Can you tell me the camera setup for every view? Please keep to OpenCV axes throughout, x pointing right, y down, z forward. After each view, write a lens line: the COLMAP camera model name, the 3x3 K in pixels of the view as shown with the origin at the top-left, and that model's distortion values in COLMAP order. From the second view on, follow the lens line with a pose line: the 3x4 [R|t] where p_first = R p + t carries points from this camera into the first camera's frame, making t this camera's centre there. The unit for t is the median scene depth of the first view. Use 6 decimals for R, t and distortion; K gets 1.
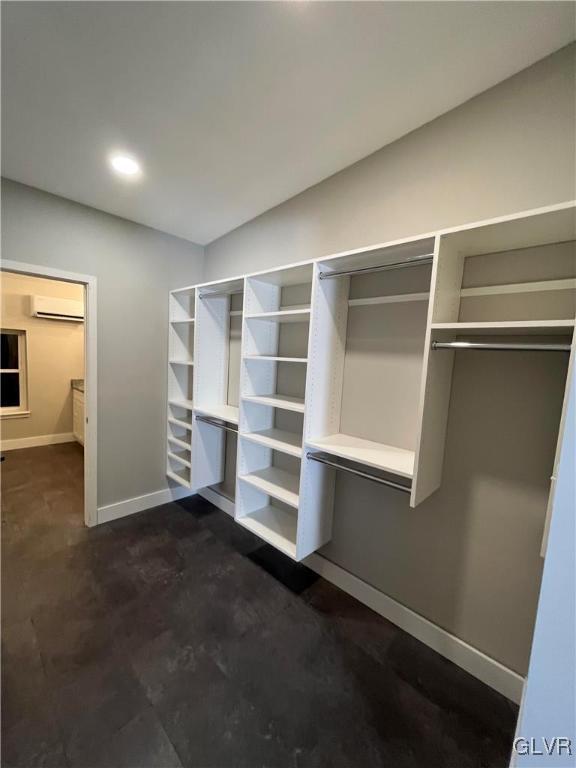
lens RADIAL K [[307.1, 0, 286.1], [0, 307.1, 386.1], [0, 0, 1]] dist [-0.000020, -0.000304]
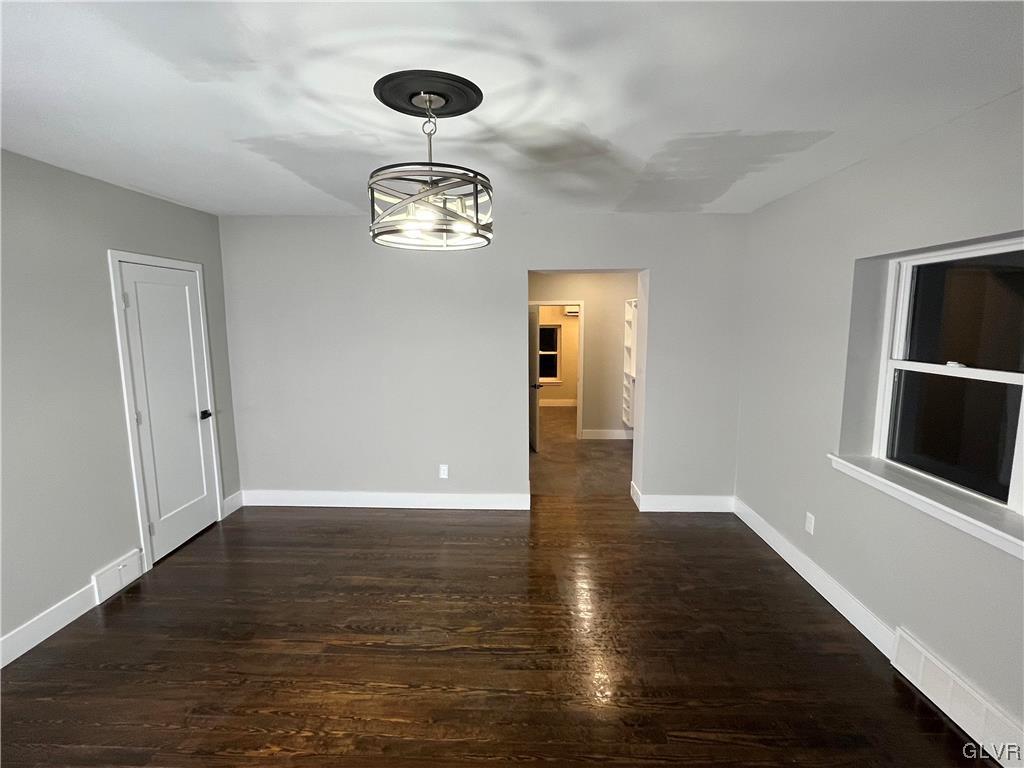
lens RADIAL K [[484.5, 0, 512.1], [0, 484.5, 384.7], [0, 0, 1]] dist [-0.000832, 0.000274]
pose [[0.667564, 0.040073, -0.743473, 1.286569], [-0.029739, 0.999189, 0.027153, 0.083223], [0.743958, 0.003983, 0.668214, -1.270147]]
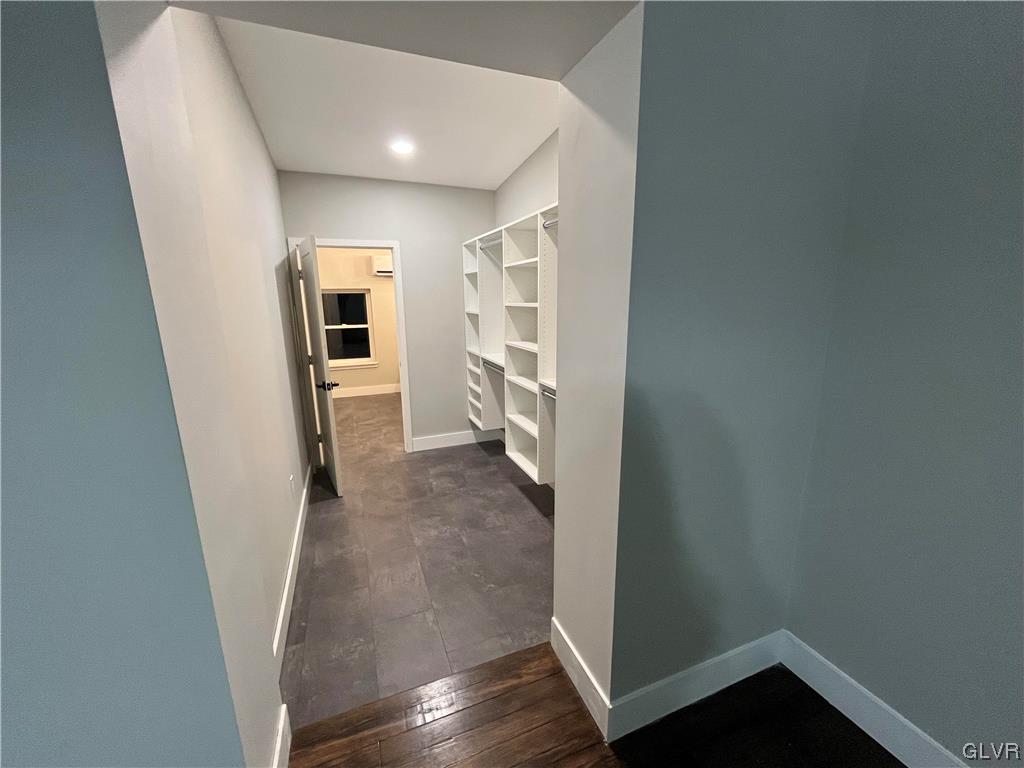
lens RADIAL K [[414.0, 0, 514.3], [0, 414.0, 384.2], [0, 0, 1]] dist [-0.002023, -0.000209]
pose [[0.908762, 0.023441, -0.416655, 0.455112], [0.021778, 0.994397, 0.103446, 0.031884], [0.416745, -0.103082, 0.903160, -0.299534]]
